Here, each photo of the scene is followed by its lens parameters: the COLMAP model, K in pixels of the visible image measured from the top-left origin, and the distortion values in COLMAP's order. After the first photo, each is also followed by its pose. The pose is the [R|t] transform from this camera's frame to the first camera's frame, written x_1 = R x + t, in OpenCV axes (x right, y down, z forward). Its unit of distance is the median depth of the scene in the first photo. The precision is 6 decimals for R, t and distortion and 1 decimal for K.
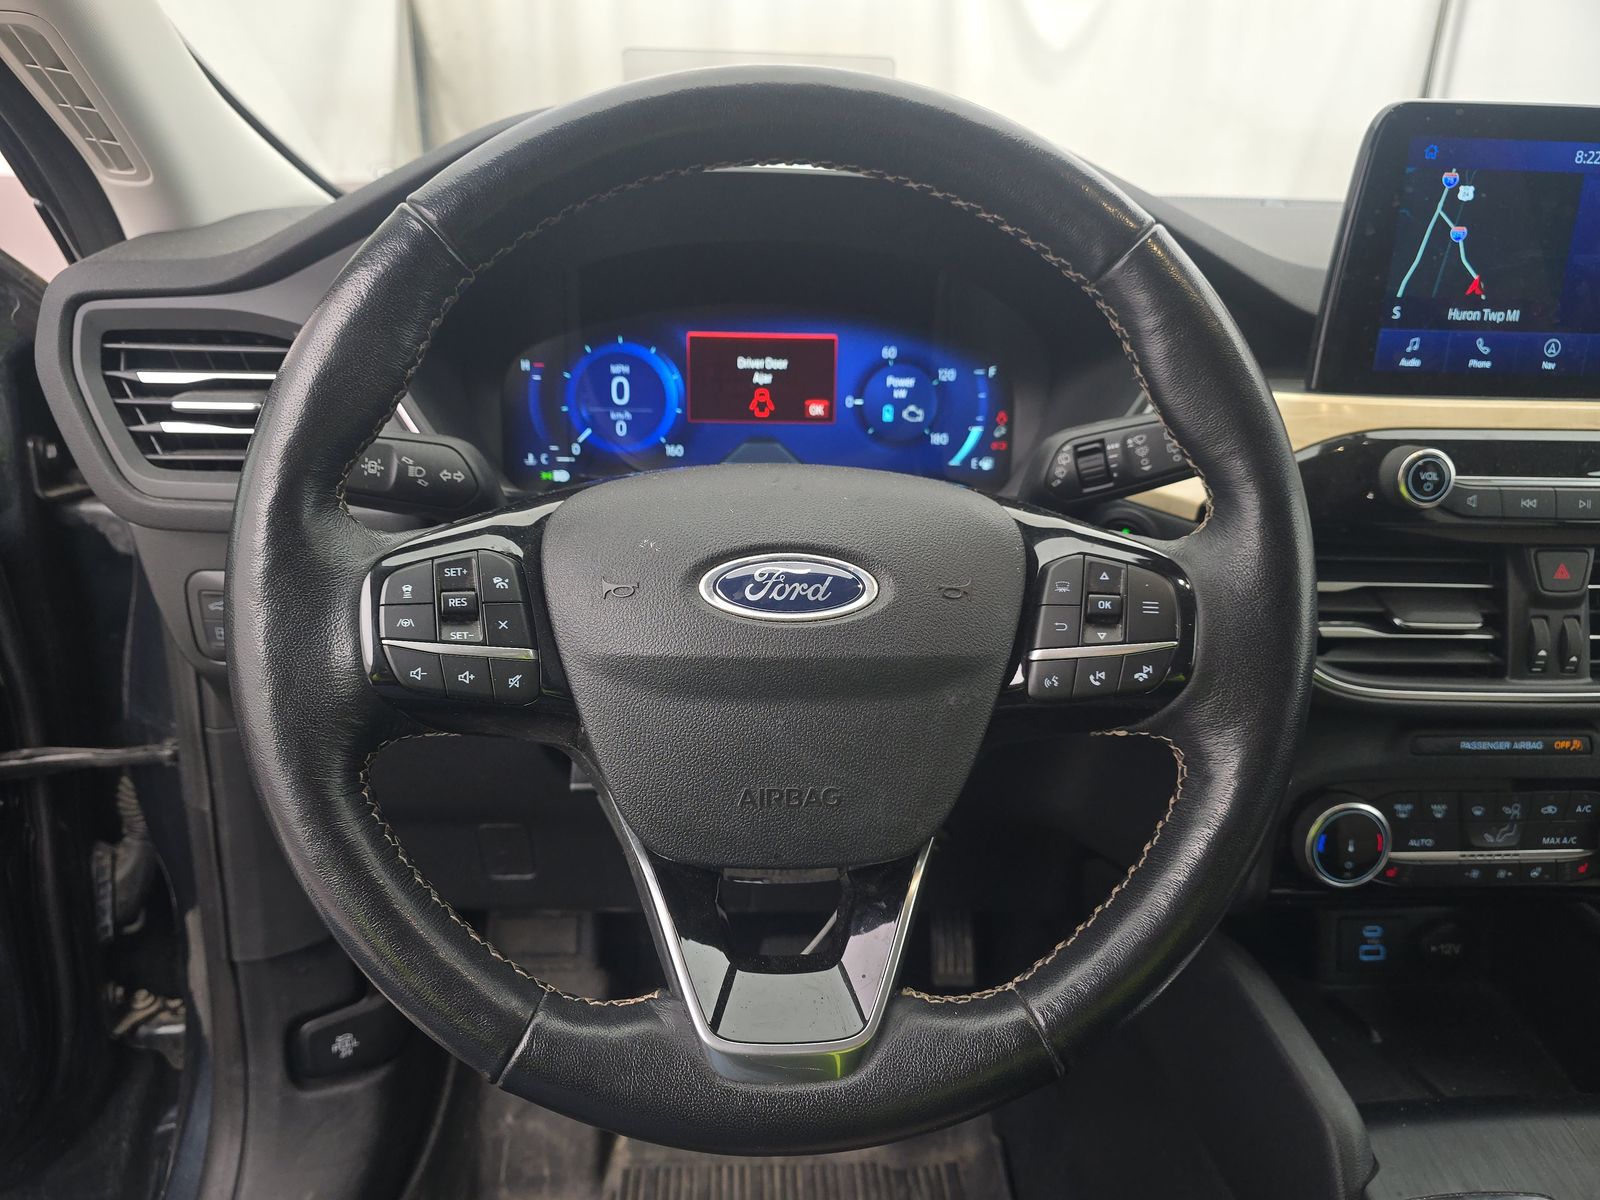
lens RADIAL K [[1074.3, 0, 788.0], [0, 1074.3, 597.5], [0, 0, 1]] dist [0.025543, -0.031343]
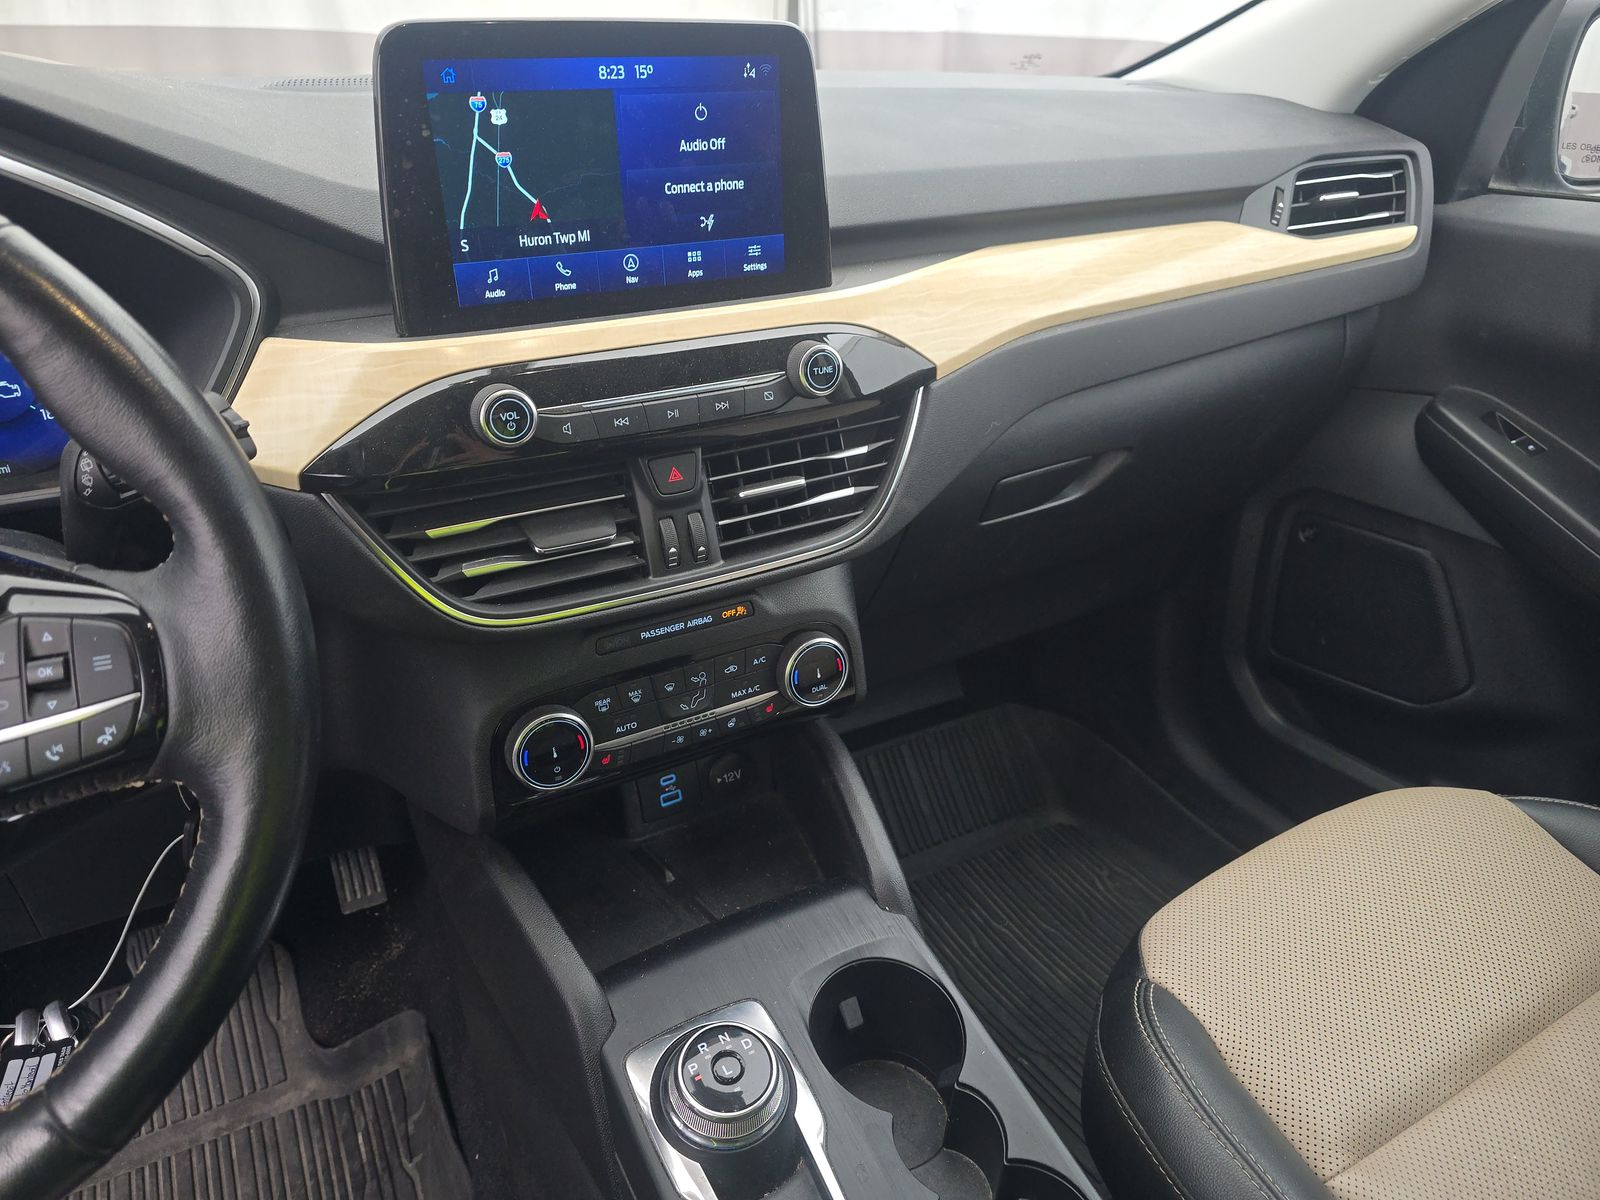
lens RADIAL K [[1074.3, 0, 793.9], [0, 1074.3, 606.0], [0, 0, 1]] dist [0.025543, -0.031343]
pose [[0.900286, -0.223535, 0.373519, 0.385781], [0.156327, 0.966864, 0.201833, -0.095411], [-0.406259, -0.123317, 0.905399, -0.053936]]
